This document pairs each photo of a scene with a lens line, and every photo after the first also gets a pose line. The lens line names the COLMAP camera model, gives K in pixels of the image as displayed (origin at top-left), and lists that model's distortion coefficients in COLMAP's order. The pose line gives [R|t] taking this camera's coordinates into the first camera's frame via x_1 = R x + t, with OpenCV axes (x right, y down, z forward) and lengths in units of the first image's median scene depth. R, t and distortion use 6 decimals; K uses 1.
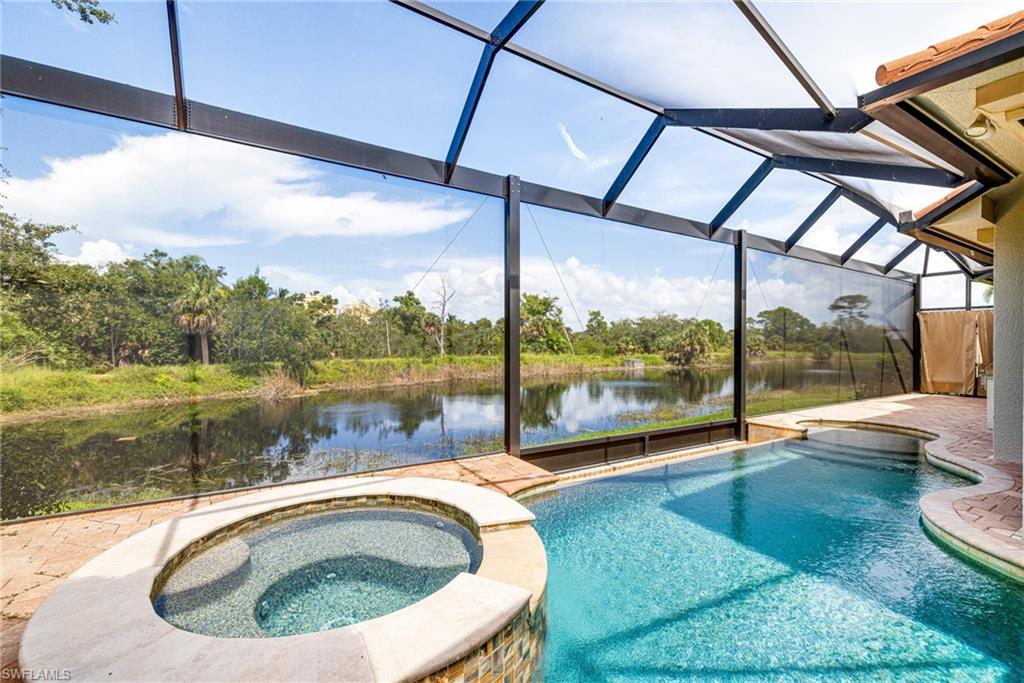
lens RADIAL K [[438.8, 0, 517.2], [0, 438.8, 343.3], [0, 0, 1]] dist [0.001868, 0.000407]
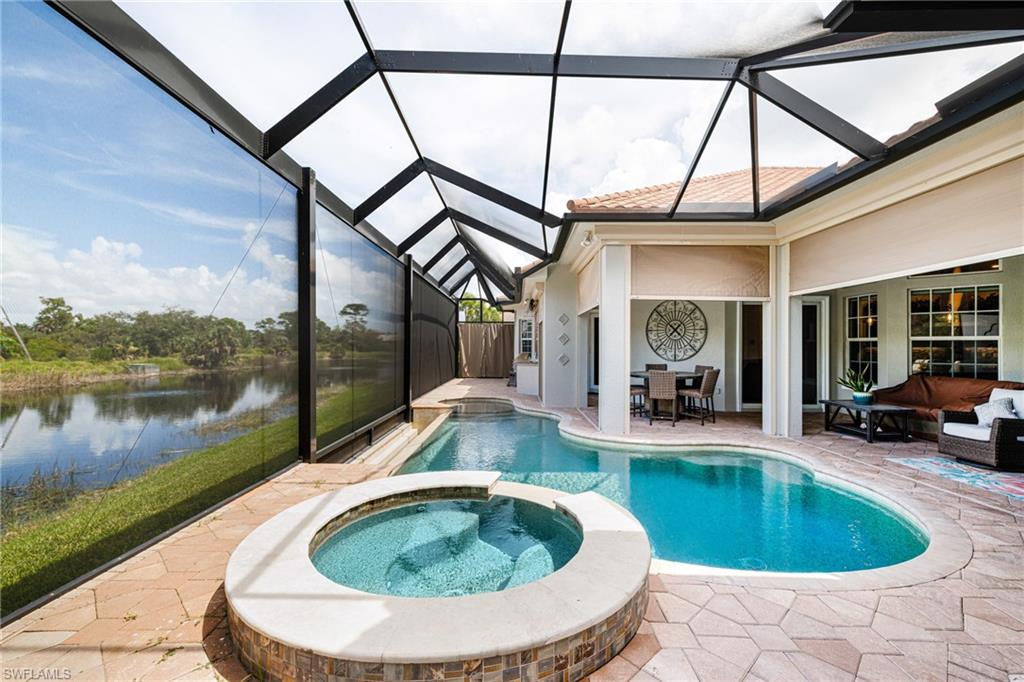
lens RADIAL K [[438.8, 0, 509.0], [0, 438.8, 345.1], [0, 0, 1]] dist [0.001868, 0.000407]
pose [[0.541559, -0.001396, 0.840662, -0.043328], [-0.000869, 0.999997, 0.002220, -0.000315], [-0.840662, -0.001933, 0.541556, 0.009295]]
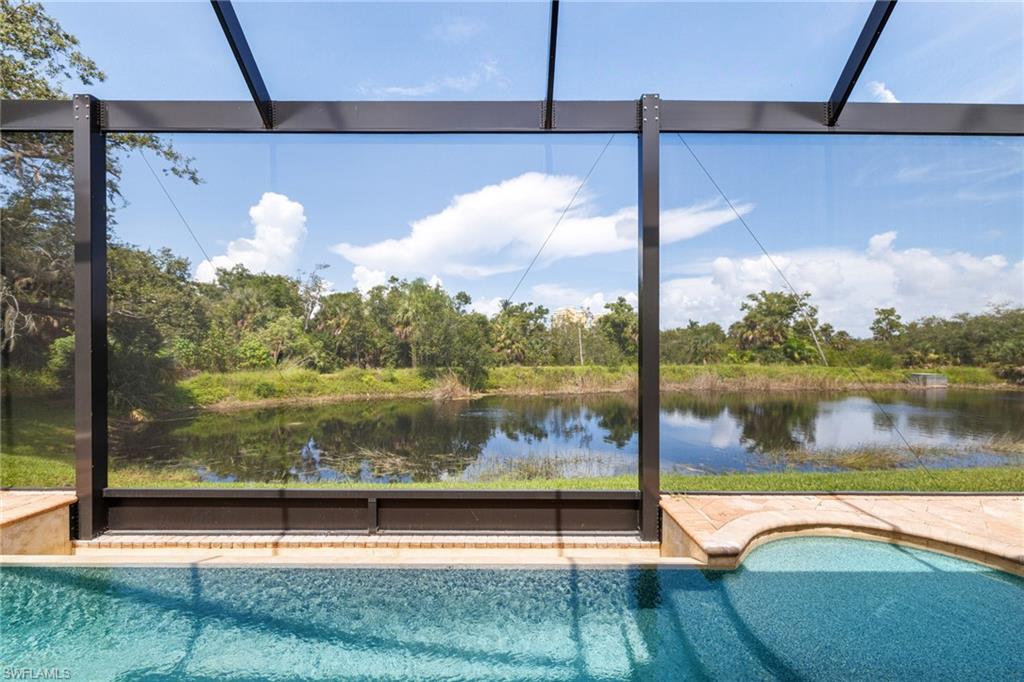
lens RADIAL K [[438.8, 0, 518.7], [0, 438.8, 360.6], [0, 0, 1]] dist [0.001868, 0.000407]
pose [[0.852879, 0.010694, -0.521999, 0.071321], [-0.000411, 0.999804, 0.019811, 0.001818], [0.522108, -0.016682, 0.852716, 0.057816]]
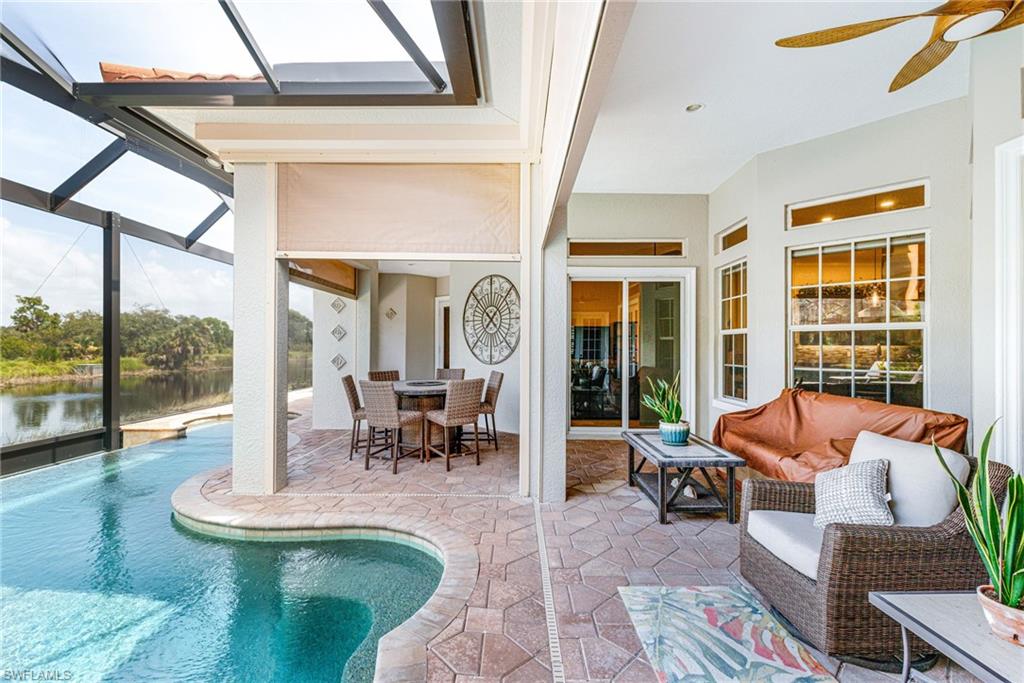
lens RADIAL K [[438.8, 0, 505.6], [0, 438.8, 344.6], [0, 0, 1]] dist [0.001868, 0.000407]
pose [[0.551460, 0.001839, 0.834199, 0.023347], [-0.002540, 0.999997, -0.000525, 0.000710], [-0.834197, -0.001829, 0.551463, -0.015752]]
